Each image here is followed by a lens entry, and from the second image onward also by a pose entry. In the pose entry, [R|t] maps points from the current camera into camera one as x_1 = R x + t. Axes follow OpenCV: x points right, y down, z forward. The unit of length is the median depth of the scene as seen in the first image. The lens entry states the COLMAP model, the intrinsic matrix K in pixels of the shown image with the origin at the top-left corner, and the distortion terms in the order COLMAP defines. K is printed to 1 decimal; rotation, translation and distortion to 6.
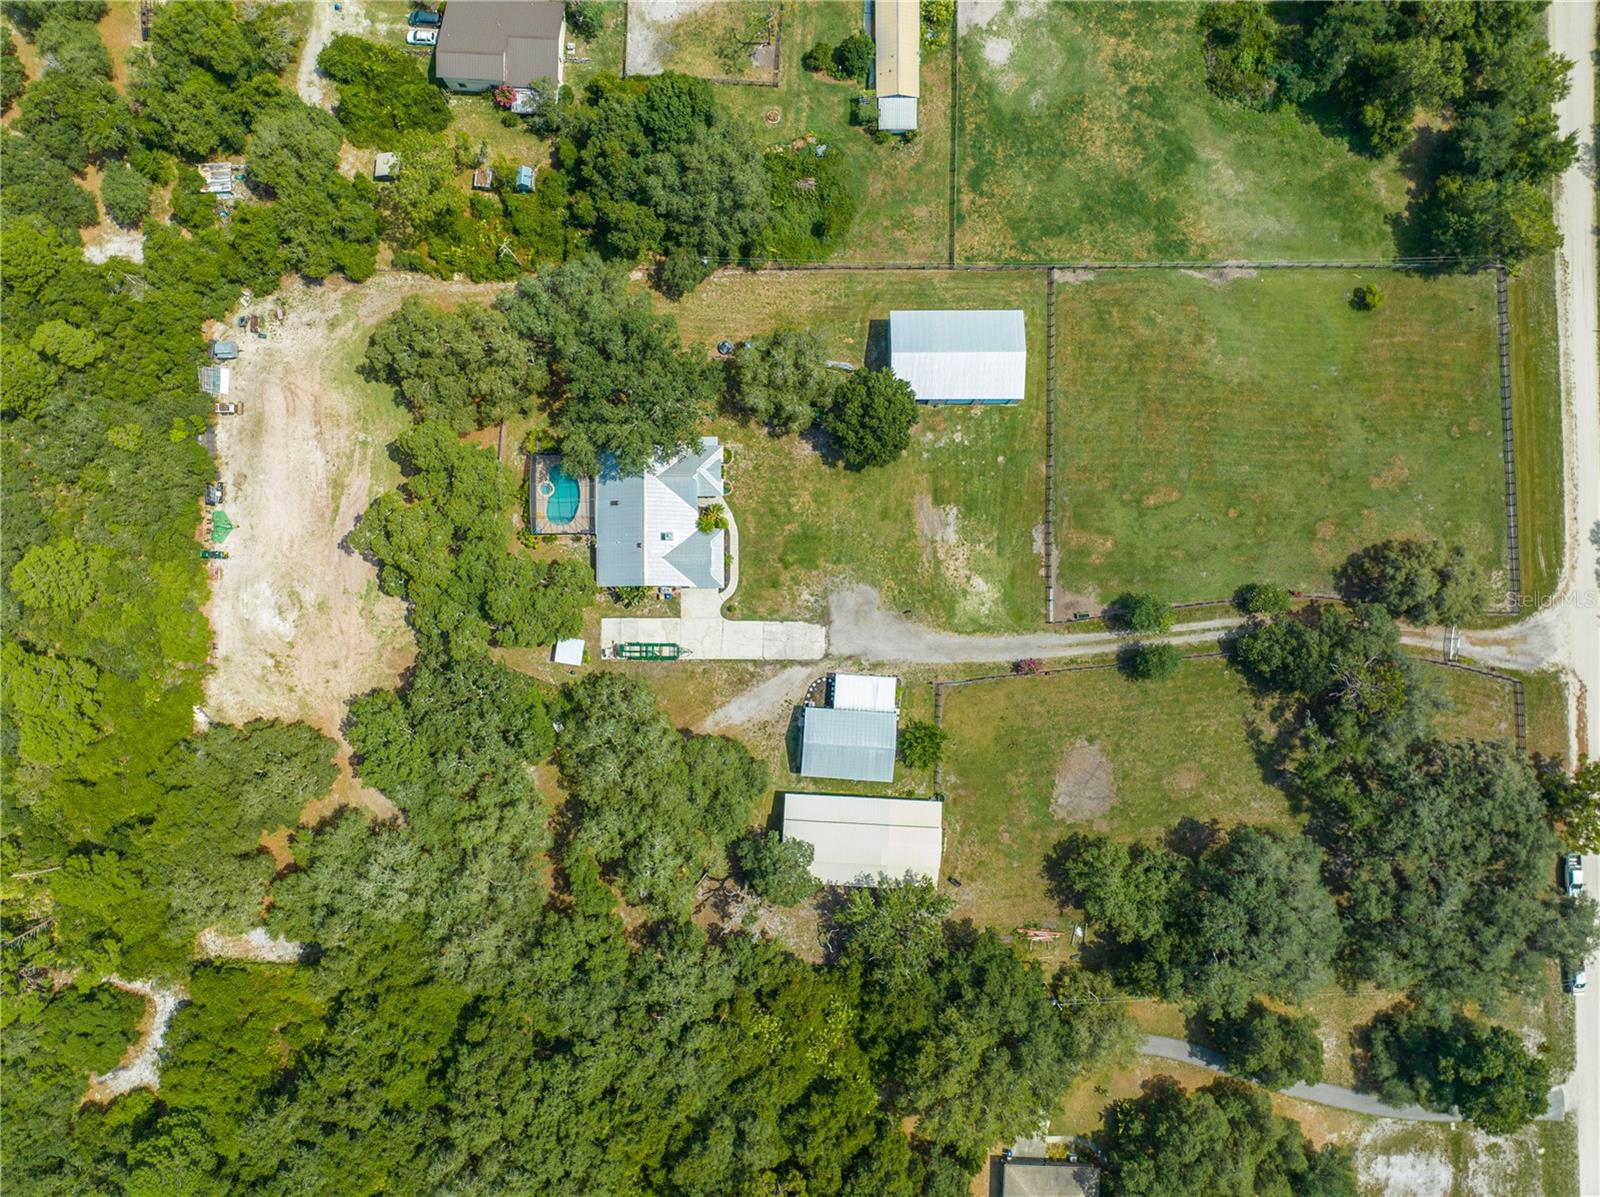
lens RADIAL K [[1140.3, 0, 800.0], [0, 1140.3, 598.5], [0, 0, 1]] dist [-0.044331, 0.039989]
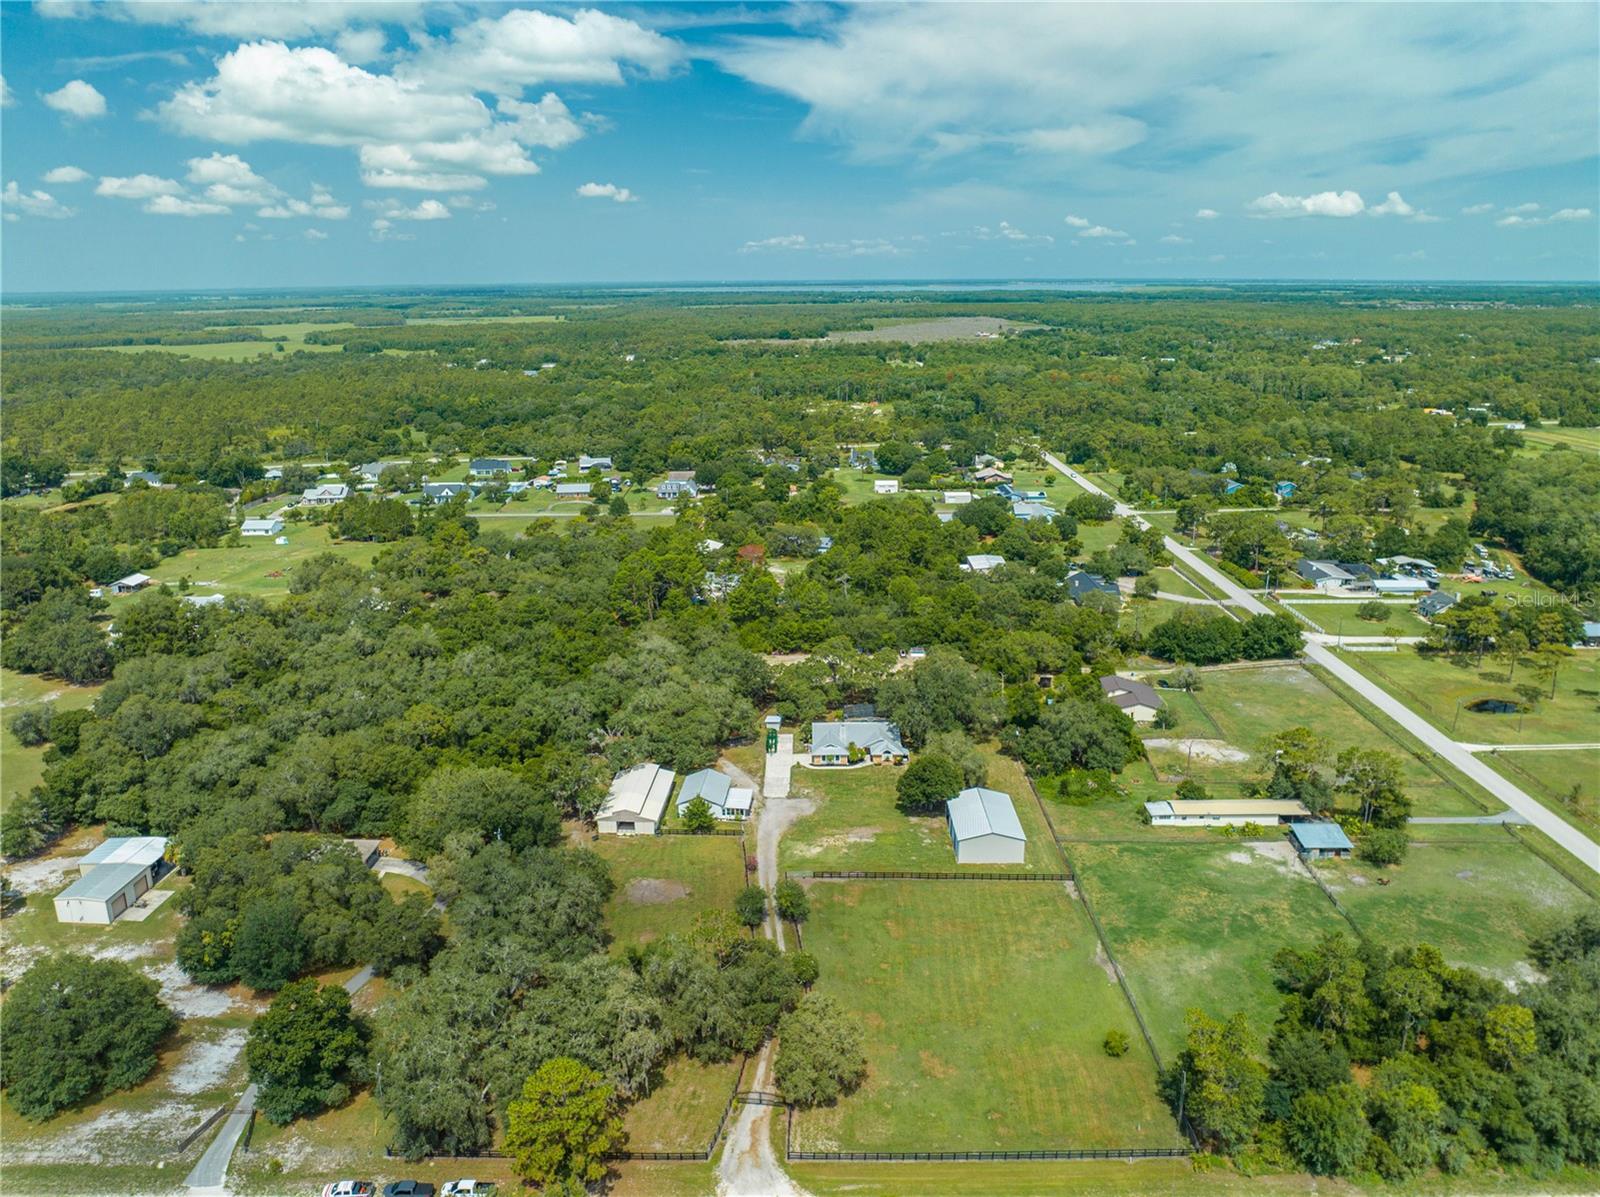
lens RADIAL K [[1140.3, 0, 800.0], [0, 1140.3, 598.5], [0, 0, 1]] dist [-0.044331, 0.039989]
pose [[-0.004407, 0.271436, -0.962446, 1.344995], [-0.999157, 0.038094, 0.015319, -0.025049], [0.040822, 0.961702, 0.271039, 0.367263]]
